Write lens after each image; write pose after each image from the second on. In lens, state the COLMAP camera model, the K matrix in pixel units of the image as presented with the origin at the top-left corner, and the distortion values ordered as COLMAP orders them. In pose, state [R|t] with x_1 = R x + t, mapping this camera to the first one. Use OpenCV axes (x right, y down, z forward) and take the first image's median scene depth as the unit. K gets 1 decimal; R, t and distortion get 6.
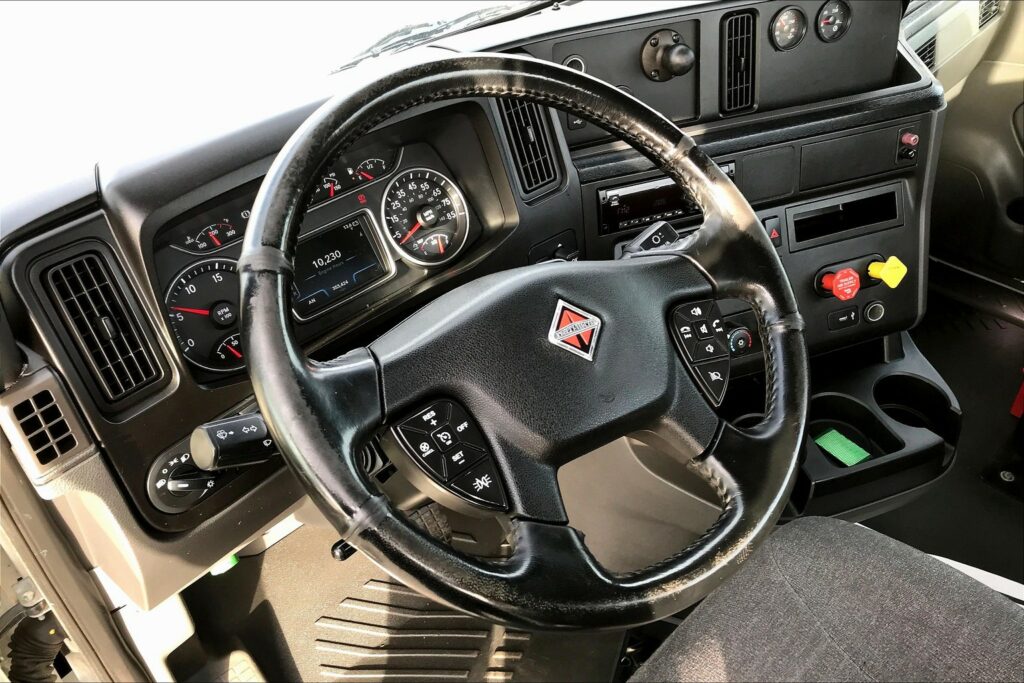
lens RADIAL K [[825.2, 0, 512.0], [0, 825.2, 341.5], [0, 0, 1]] dist [0.001757, 0.001727]
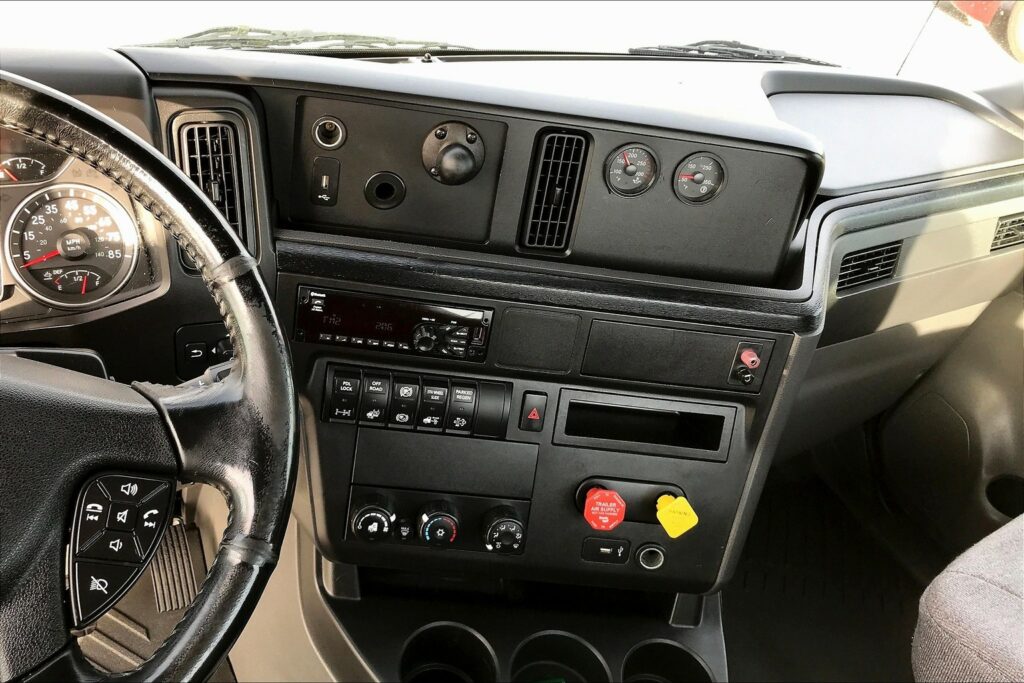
lens RADIAL K [[919.0, 0, 460.1], [0, 919.0, 332.8], [0, 0, 1]] dist [0.013989, -0.001269]
pose [[0.930206, 0.337835, -0.143472, 0.408640], [-0.345909, 0.937619, -0.034889, -0.172057], [0.122736, 0.082082, 0.989039, 0.163083]]
